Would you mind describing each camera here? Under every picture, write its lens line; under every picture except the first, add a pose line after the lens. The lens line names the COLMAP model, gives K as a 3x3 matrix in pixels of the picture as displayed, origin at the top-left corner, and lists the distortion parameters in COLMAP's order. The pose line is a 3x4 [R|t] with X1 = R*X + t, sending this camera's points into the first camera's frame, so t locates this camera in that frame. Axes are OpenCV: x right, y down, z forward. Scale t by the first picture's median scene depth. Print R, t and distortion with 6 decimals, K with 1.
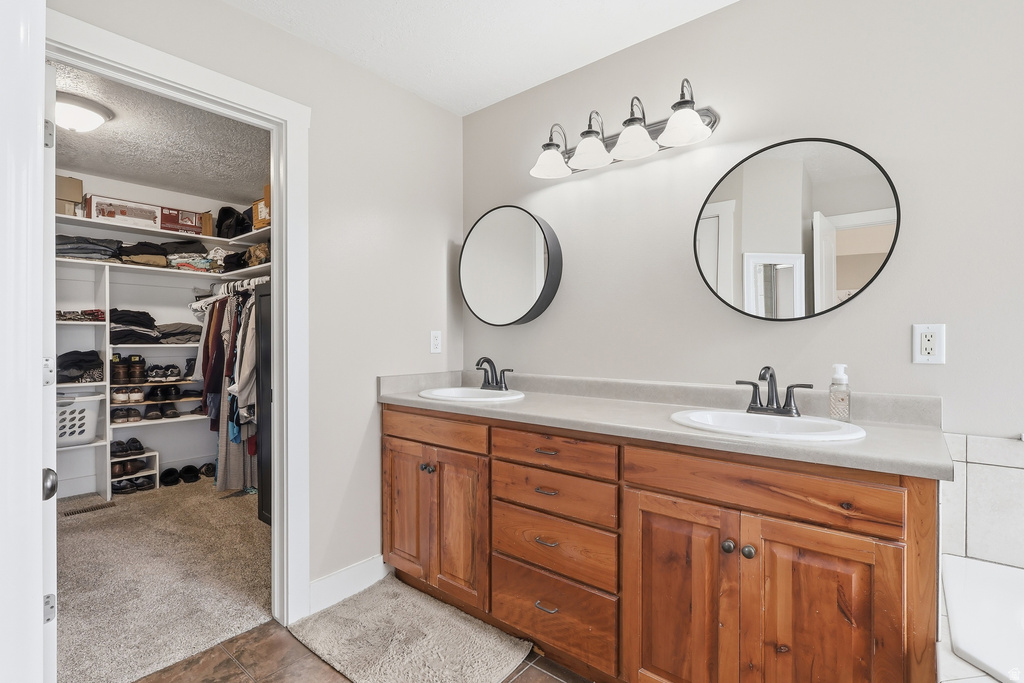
lens RADIAL K [[486.0, 0, 515.9], [0, 486.0, 341.8], [0, 0, 1]] dist [-0.002631, 0.000912]
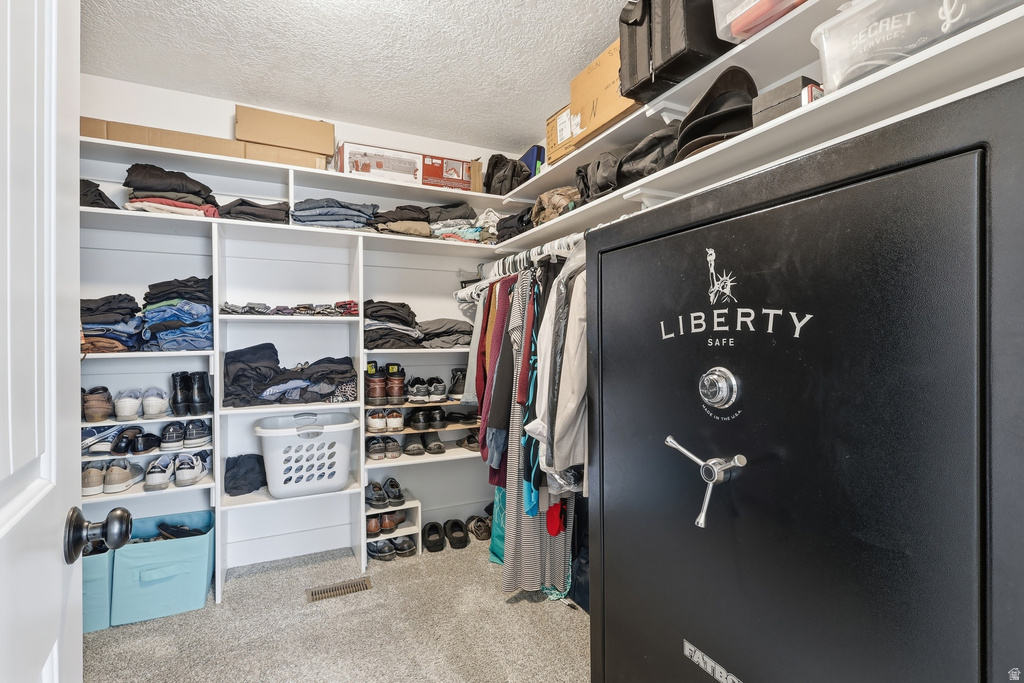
lens RADIAL K [[486.0, 0, 510.6], [0, 486.0, 341.7], [0, 0, 1]] dist [-0.002631, 0.000912]
pose [[0.910879, -0.004122, -0.412653, -0.338975], [0.003115, 0.999990, -0.003113, -0.002490], [0.412662, 0.001550, 0.910883, 0.428672]]
